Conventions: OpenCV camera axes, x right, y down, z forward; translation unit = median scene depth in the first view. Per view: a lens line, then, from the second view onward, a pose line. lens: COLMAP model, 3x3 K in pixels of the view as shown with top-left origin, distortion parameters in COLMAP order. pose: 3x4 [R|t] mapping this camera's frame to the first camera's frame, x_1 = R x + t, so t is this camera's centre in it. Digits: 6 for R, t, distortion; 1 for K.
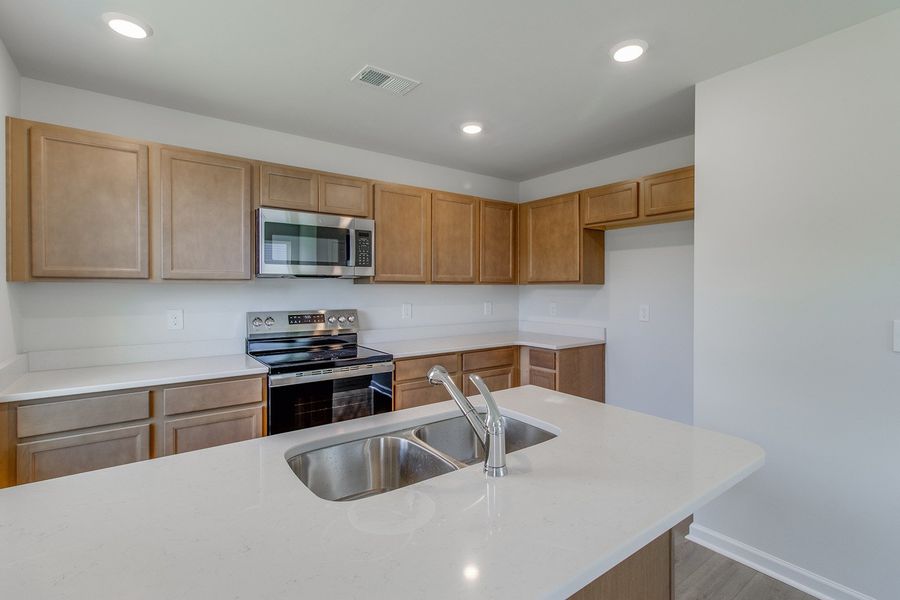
lens RADIAL K [[420.6, 0, 453.0], [0, 420.6, 290.6], [0, 0, 1]] dist [0.000063, -0.000383]
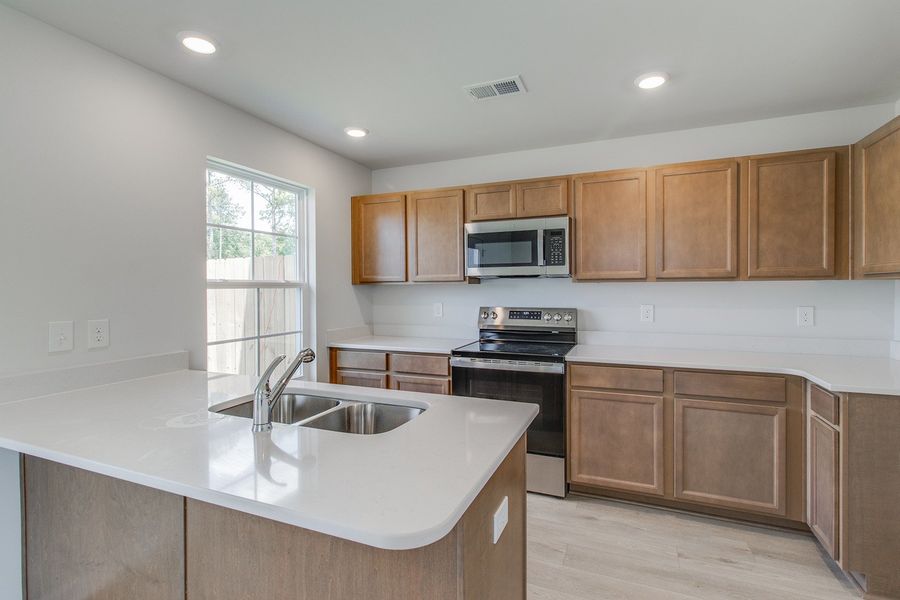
lens RADIAL K [[420.6, 0, 453.0], [0, 420.6, 290.6], [0, 0, 1]] dist [0.000063, -0.000383]
pose [[0.516719, 0.003653, -0.856147, 0.508626], [0.002378, 0.999981, 0.005702, -0.003349], [0.856151, -0.004982, 0.516701, 0.270632]]
